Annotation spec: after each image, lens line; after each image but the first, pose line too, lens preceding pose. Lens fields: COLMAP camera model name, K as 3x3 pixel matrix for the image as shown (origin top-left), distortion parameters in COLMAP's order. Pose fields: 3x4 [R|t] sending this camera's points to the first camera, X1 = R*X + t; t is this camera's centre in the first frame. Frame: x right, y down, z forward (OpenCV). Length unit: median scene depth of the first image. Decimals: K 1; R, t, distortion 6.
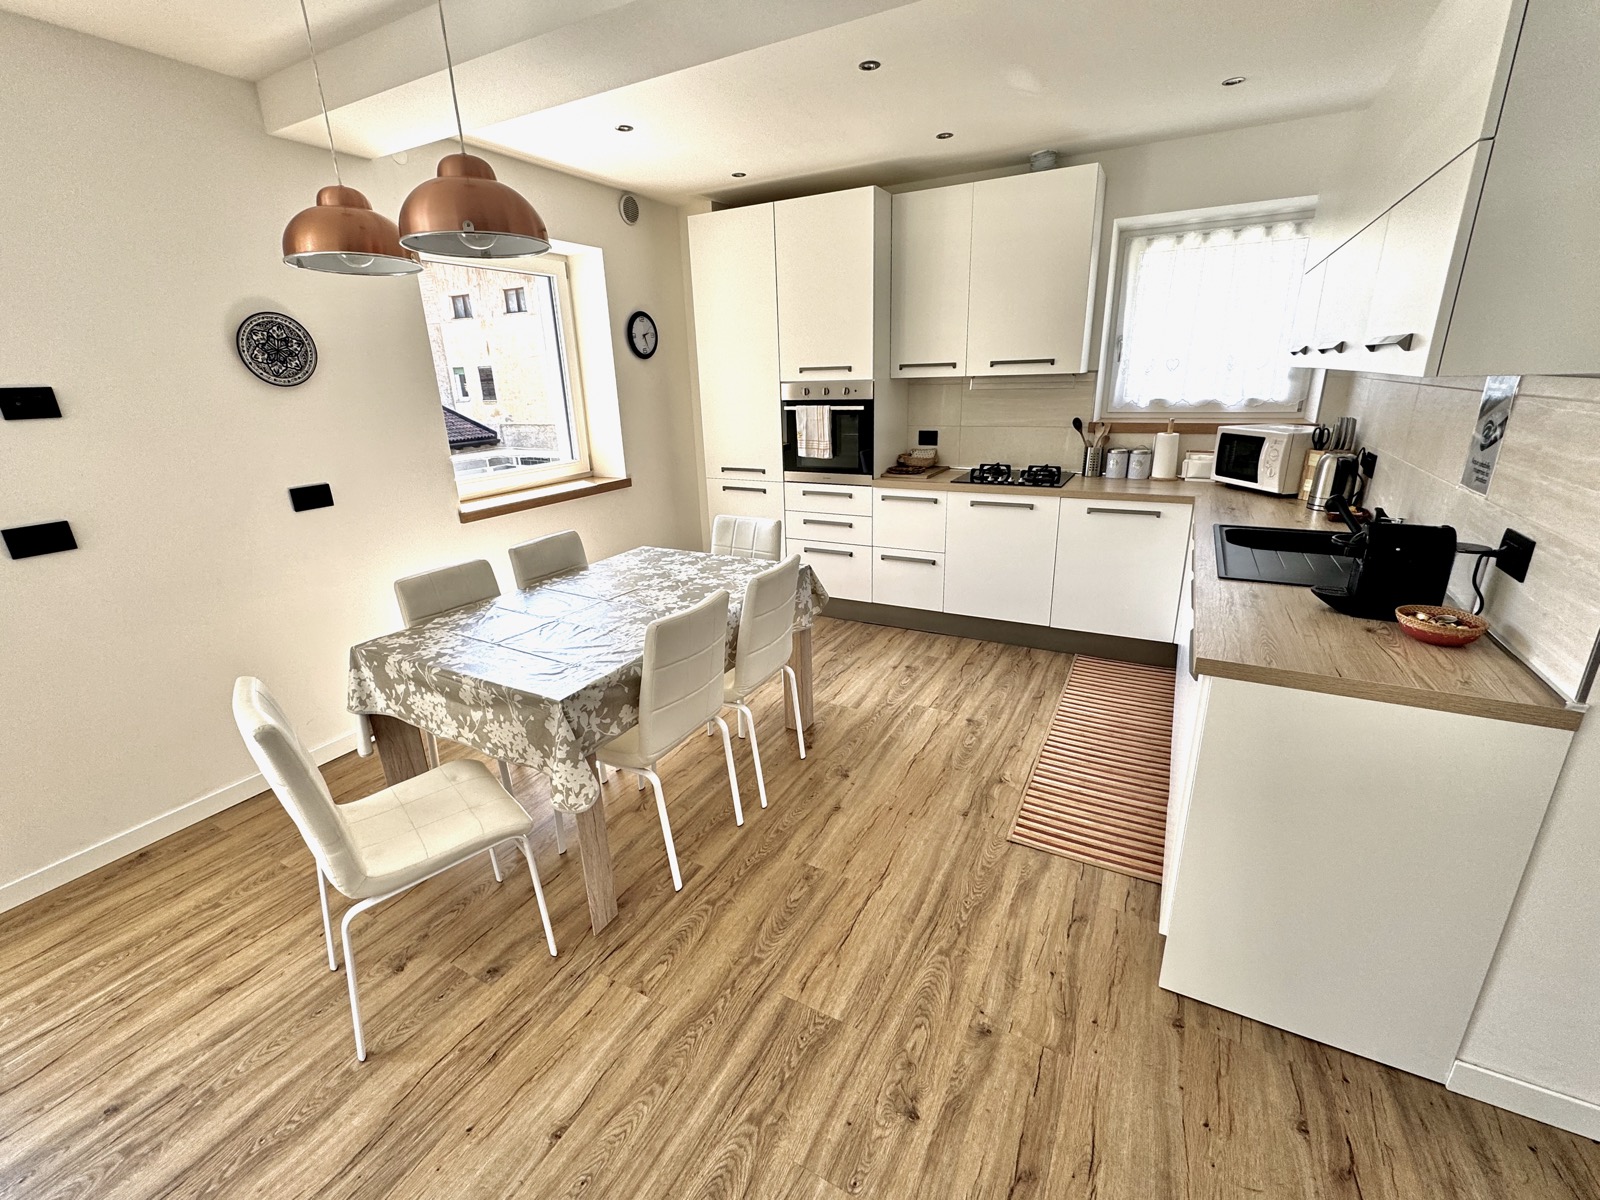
lens RADIAL K [[692.0, 0, 802.0], [0, 692.0, 590.5], [0, 0, 1]] dist [-0.003255, -0.000107]
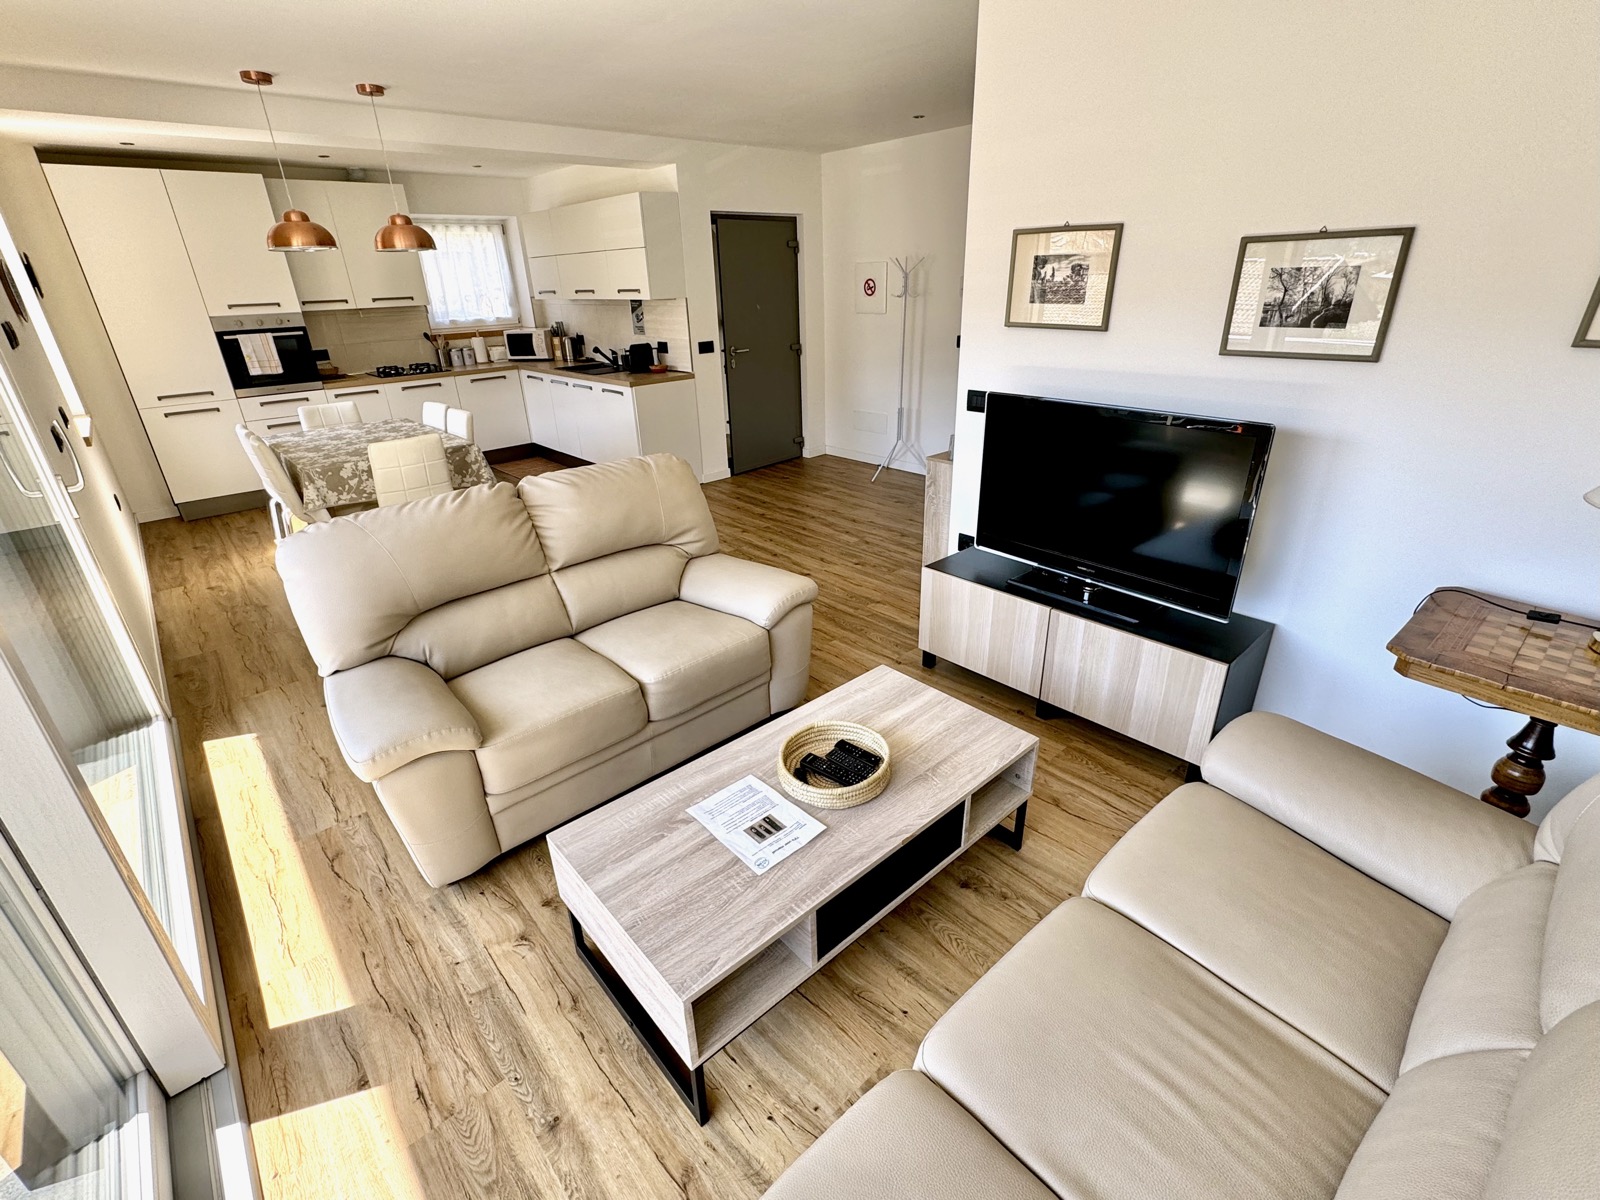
lens RADIAL K [[720.1, 0, 797.7], [0, 720.1, 600.0], [0, 0, 1]] dist [-0.000013, -0.000082]
pose [[0.336709, -0.369447, 0.866104, -1.113883], [0.304111, 0.913187, 0.271304, 0.153650], [-0.891148, 0.172041, 0.419831, -0.457467]]
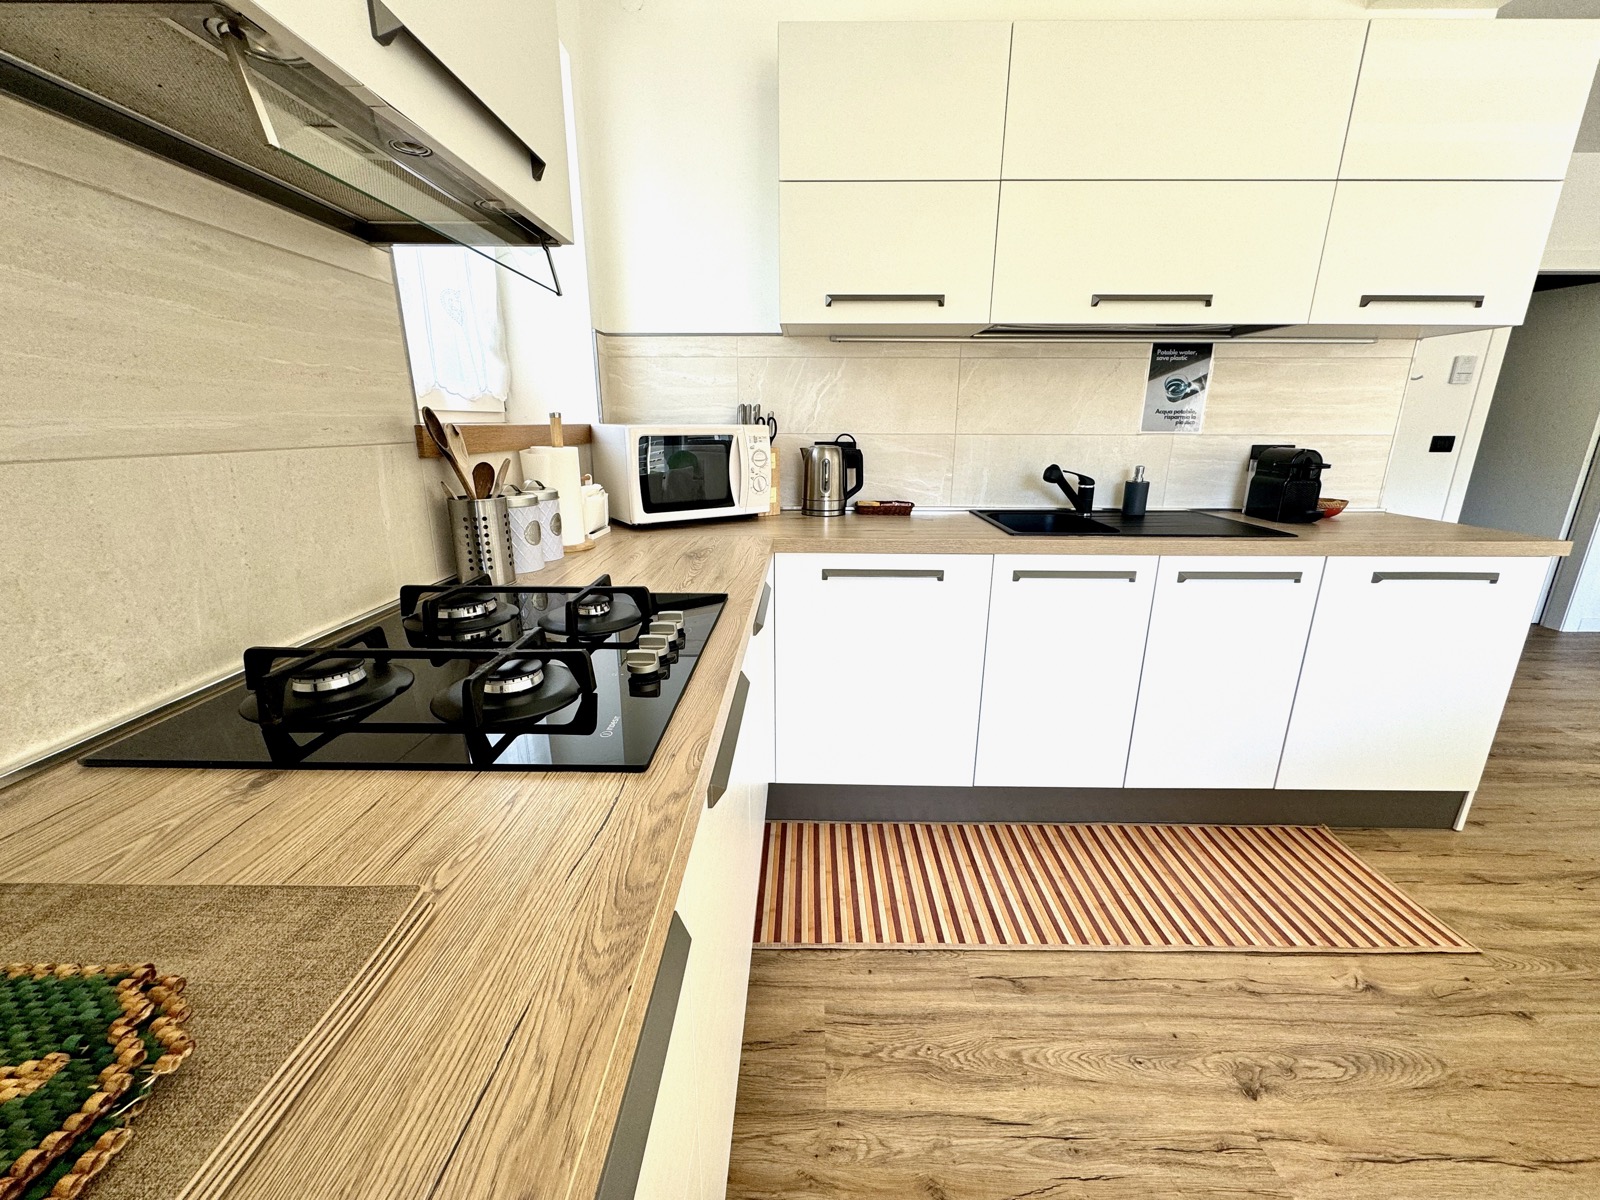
lens RADIAL K [[636.8, 0, 796.8], [0, 636.8, 595.9], [0, 0, 1]] dist [-0.002928, -0.000212]
pose [[-0.457787, -0.205277, 0.865039, 0.083741], [0.279629, 0.890357, 0.359267, -0.244833], [-0.843942, 0.406358, -0.350193, 1.048307]]
